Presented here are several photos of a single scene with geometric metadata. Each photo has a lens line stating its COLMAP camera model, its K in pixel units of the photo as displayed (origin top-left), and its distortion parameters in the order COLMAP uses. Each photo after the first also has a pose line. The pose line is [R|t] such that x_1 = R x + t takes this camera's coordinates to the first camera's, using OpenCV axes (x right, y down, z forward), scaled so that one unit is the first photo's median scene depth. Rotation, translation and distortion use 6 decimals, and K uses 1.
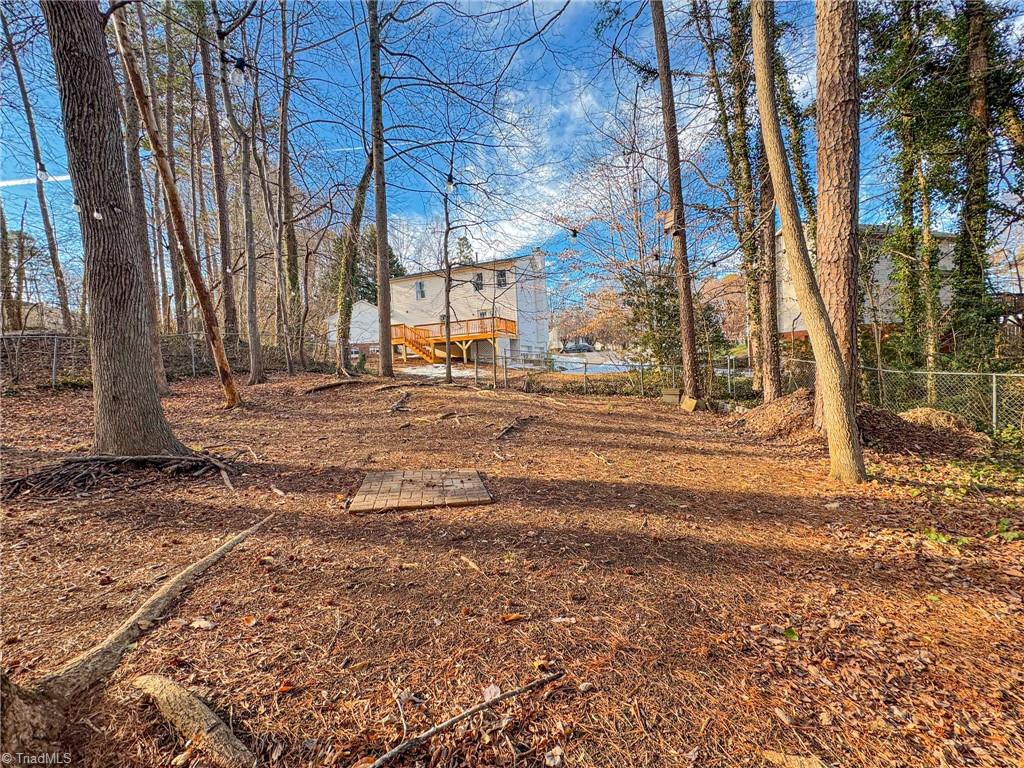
lens RADIAL K [[415.7, 0, 512.0], [0, 415.7, 384.0], [0, 0, 1]] dist [-0.001538, 0.000014]
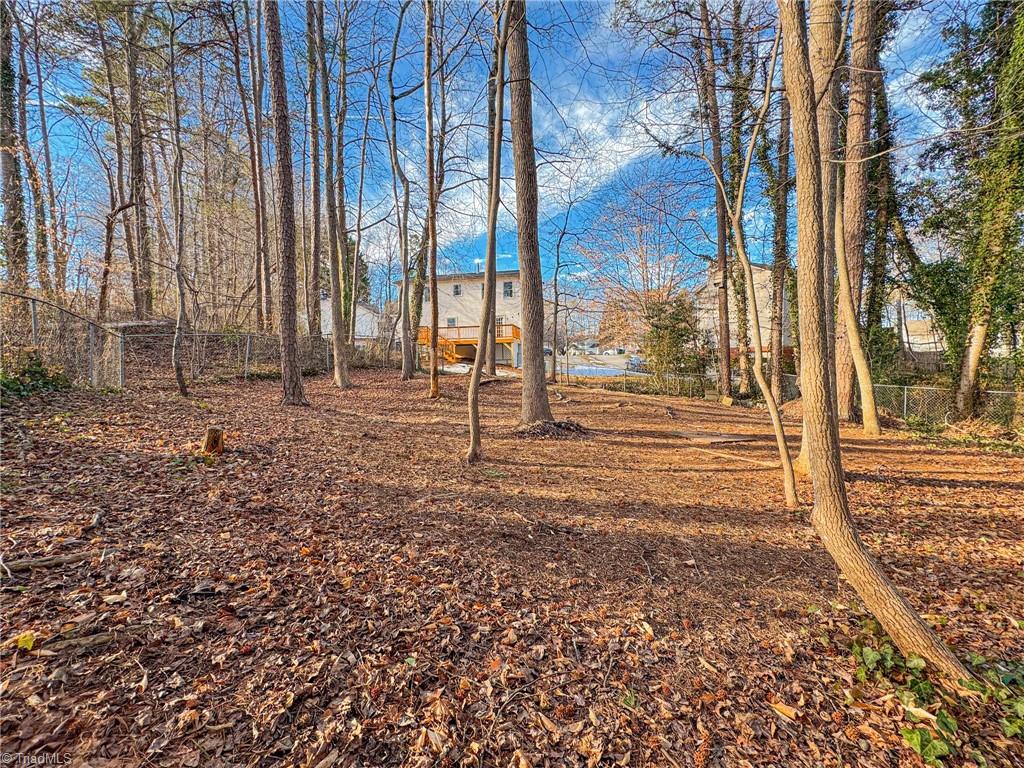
lens RADIAL K [[415.7, 0, 512.0], [0, 415.7, 384.0], [0, 0, 1]] dist [-0.001538, 0.000014]
pose [[0.981484, 0.025266, 0.189871, -0.620364], [-0.026220, 0.999653, 0.002516, 0.003685], [-0.189742, -0.007448, 0.981806, -0.327102]]
